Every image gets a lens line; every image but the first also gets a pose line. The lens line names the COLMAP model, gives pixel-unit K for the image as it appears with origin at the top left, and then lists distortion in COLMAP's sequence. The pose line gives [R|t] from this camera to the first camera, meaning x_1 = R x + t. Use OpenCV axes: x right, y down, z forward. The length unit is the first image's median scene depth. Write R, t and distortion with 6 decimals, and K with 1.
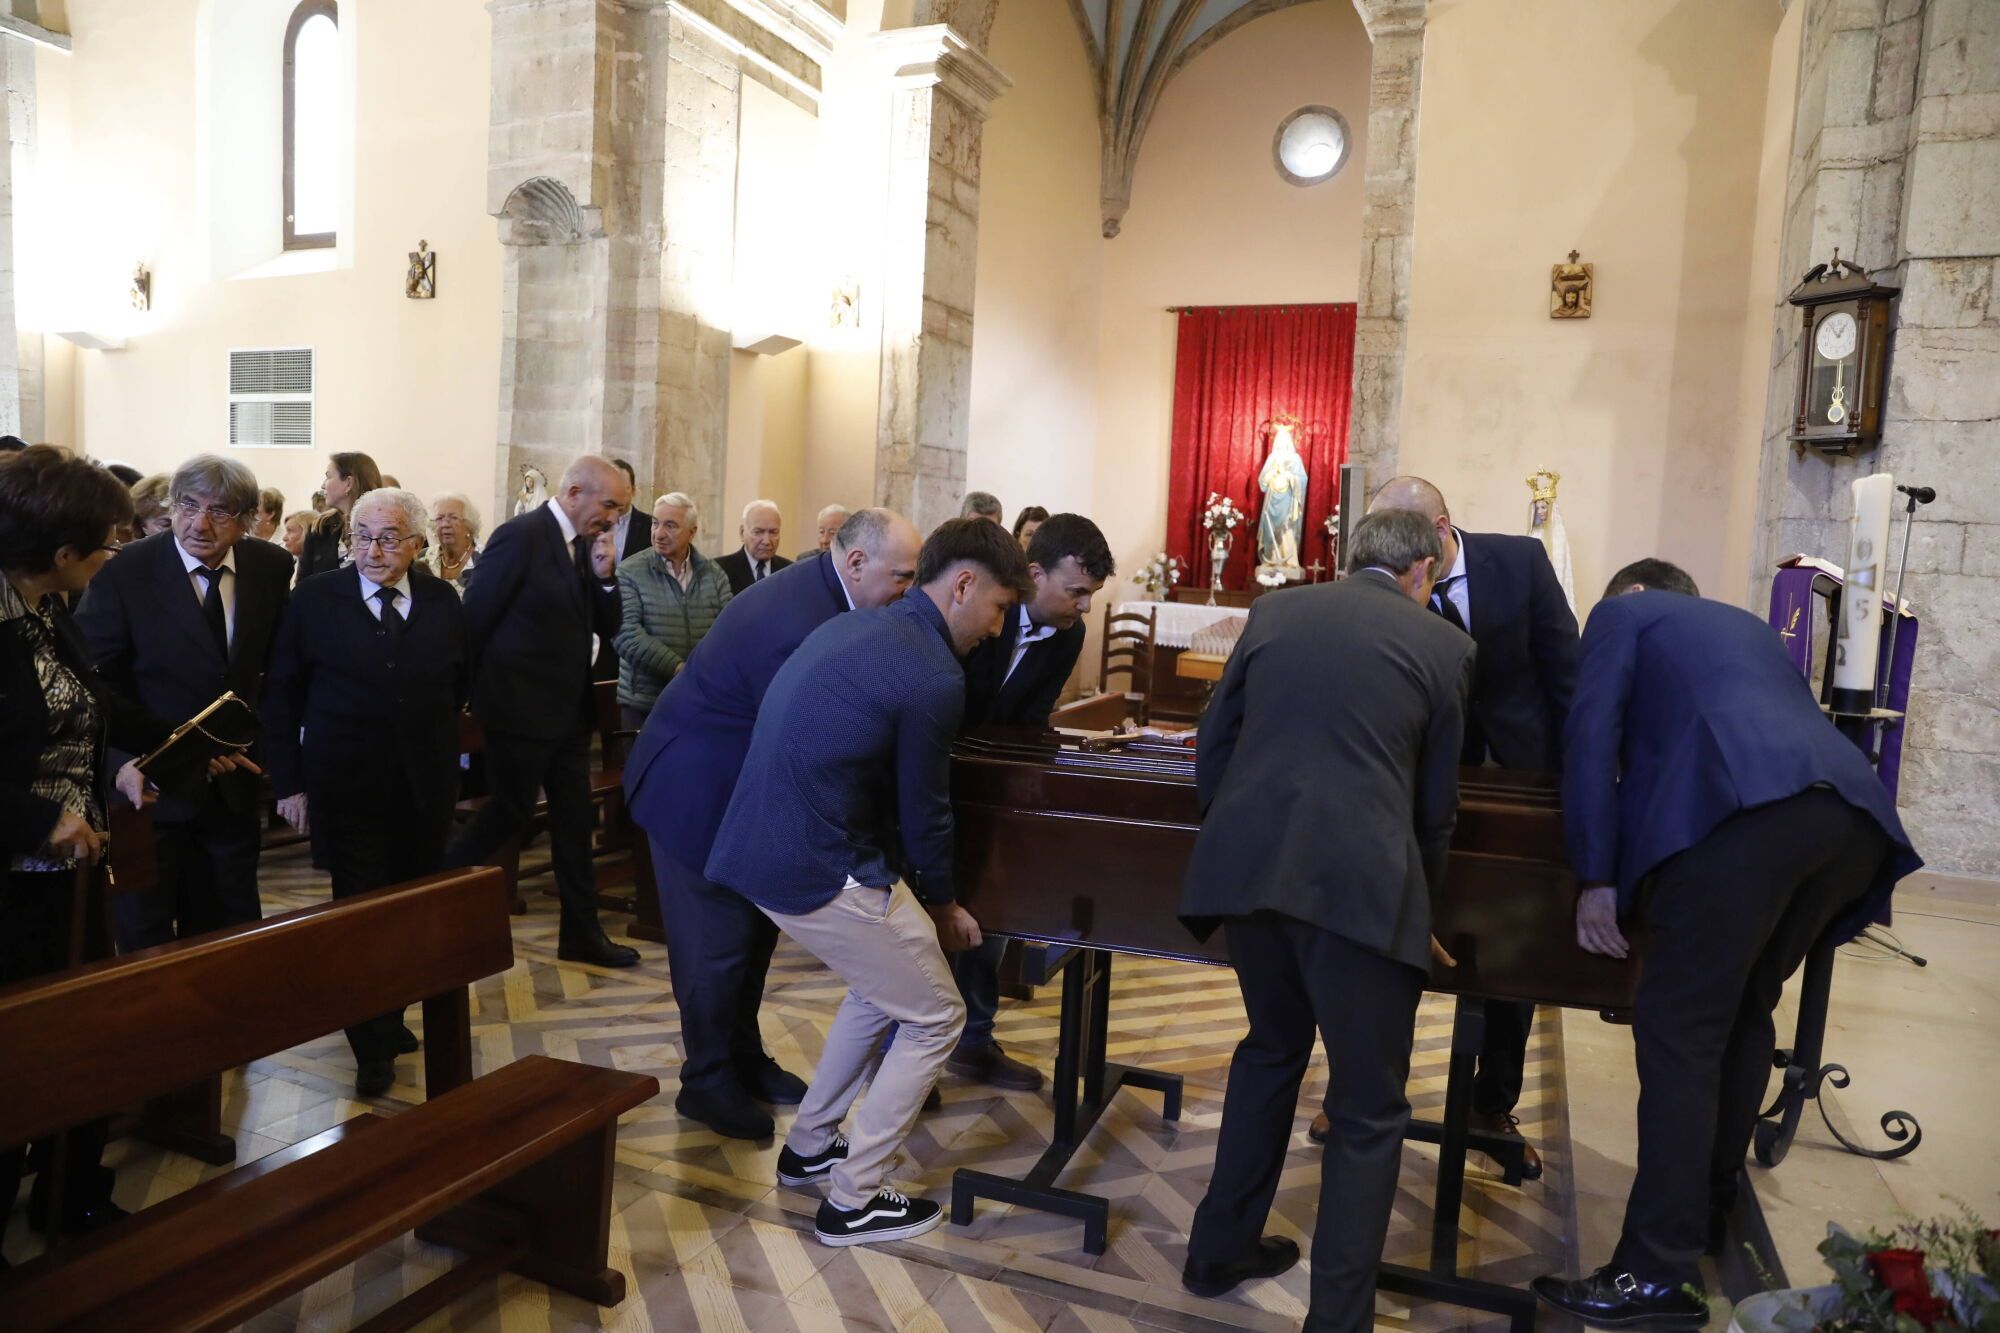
lens RADIAL K [[1420.9, 0, 991.1], [0, 1420.9, 682.7], [0, 0, 1]] dist [-0.097945, 0.072038]
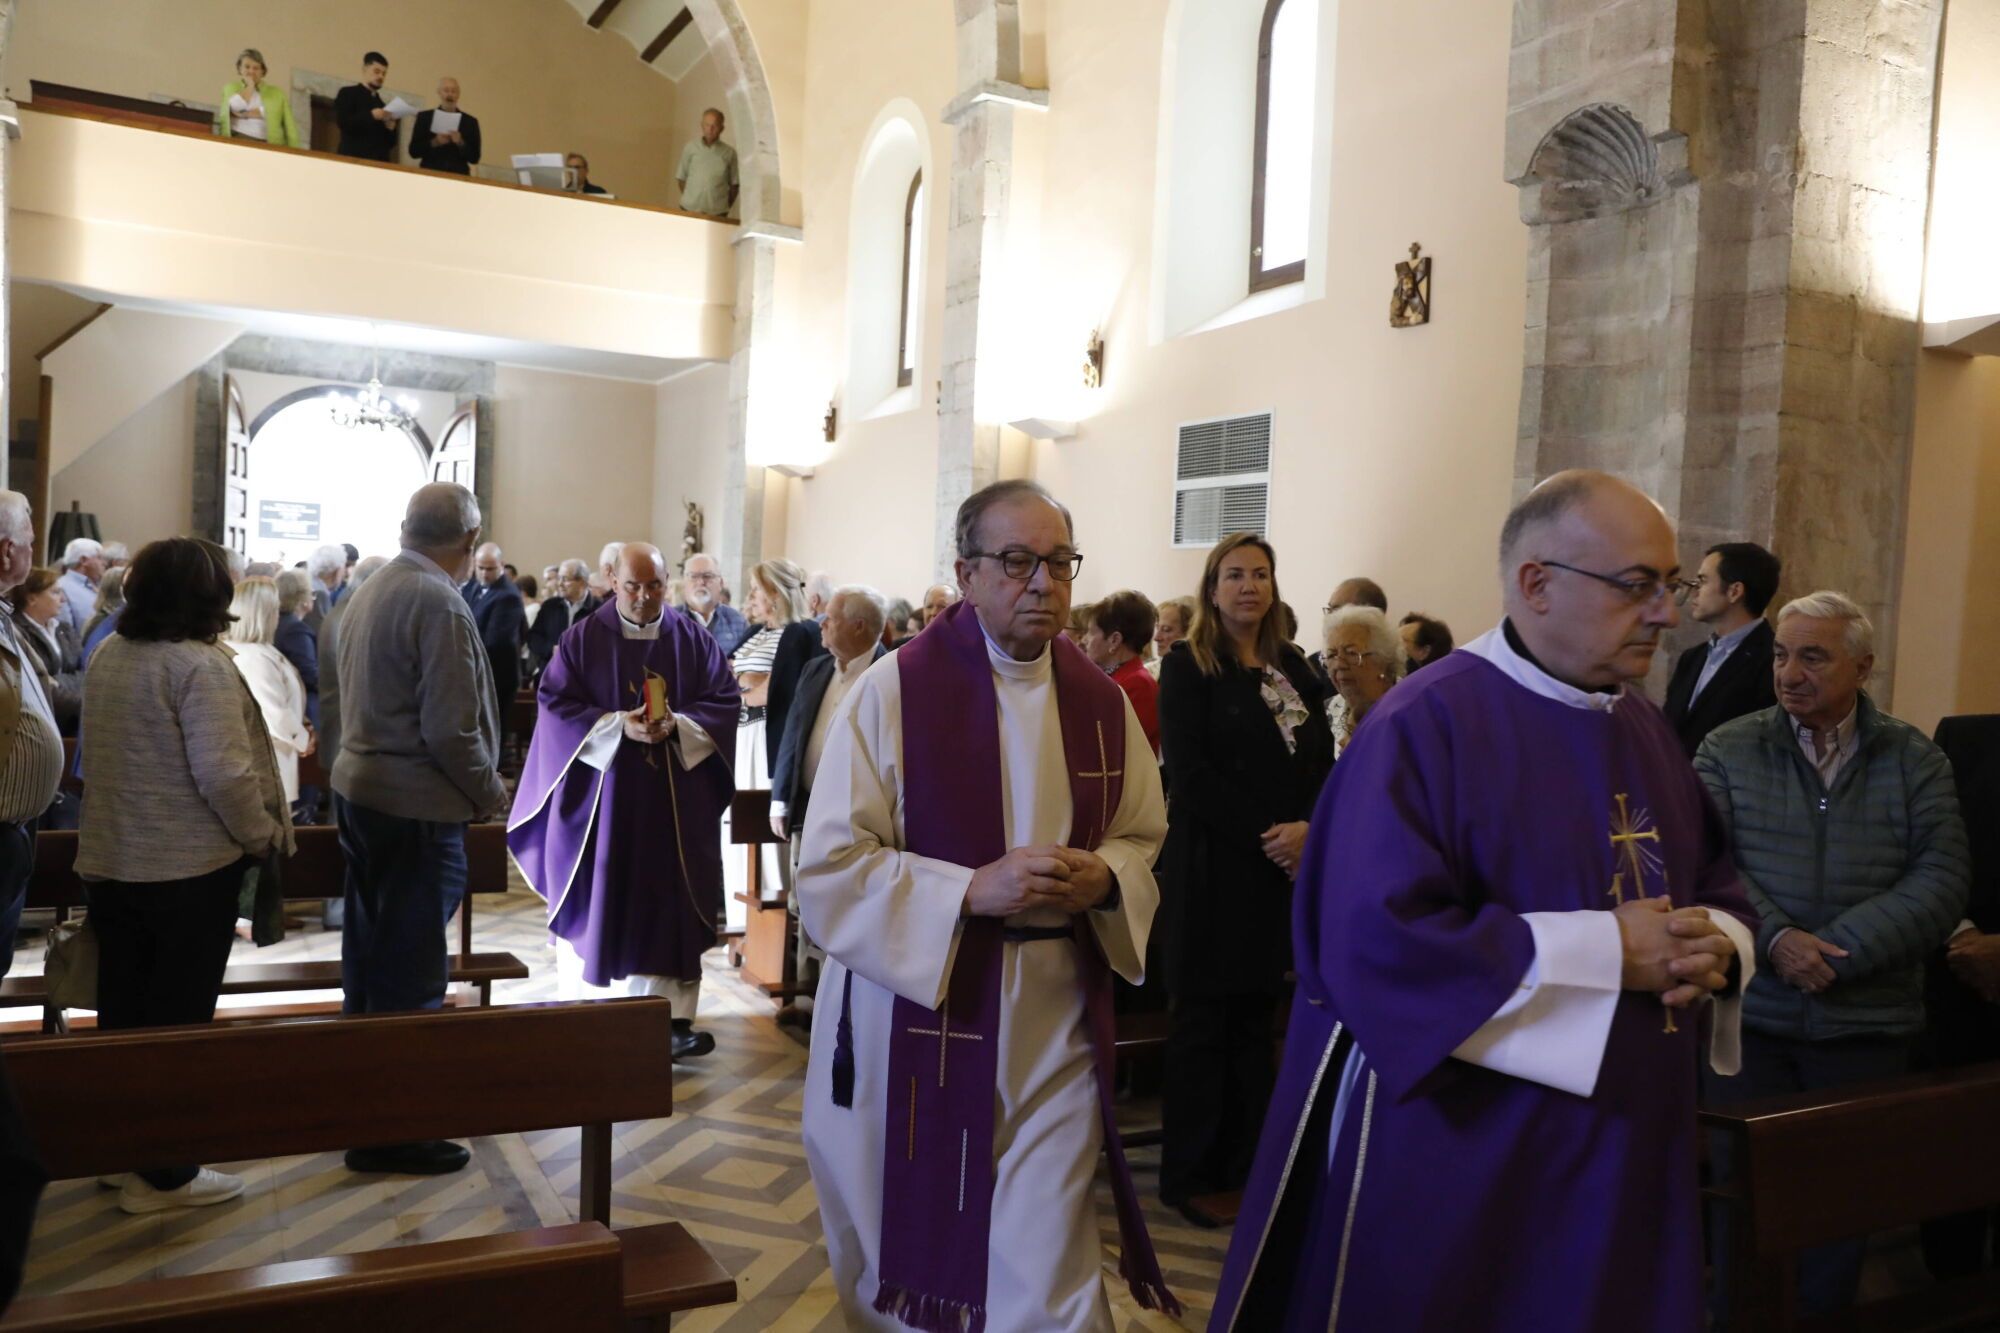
lens RADIAL K [[1598.7, 0, 973.3], [0, 1598.7, 674.6], [0, 0, 1]] dist [-0.038303, 0.036797]
pose [[0.774387, 0.012626, -0.632586, -0.075388], [-0.072084, 0.995052, -0.068383, -0.033403], [0.628592, 0.098555, 0.771466, 0.277808]]
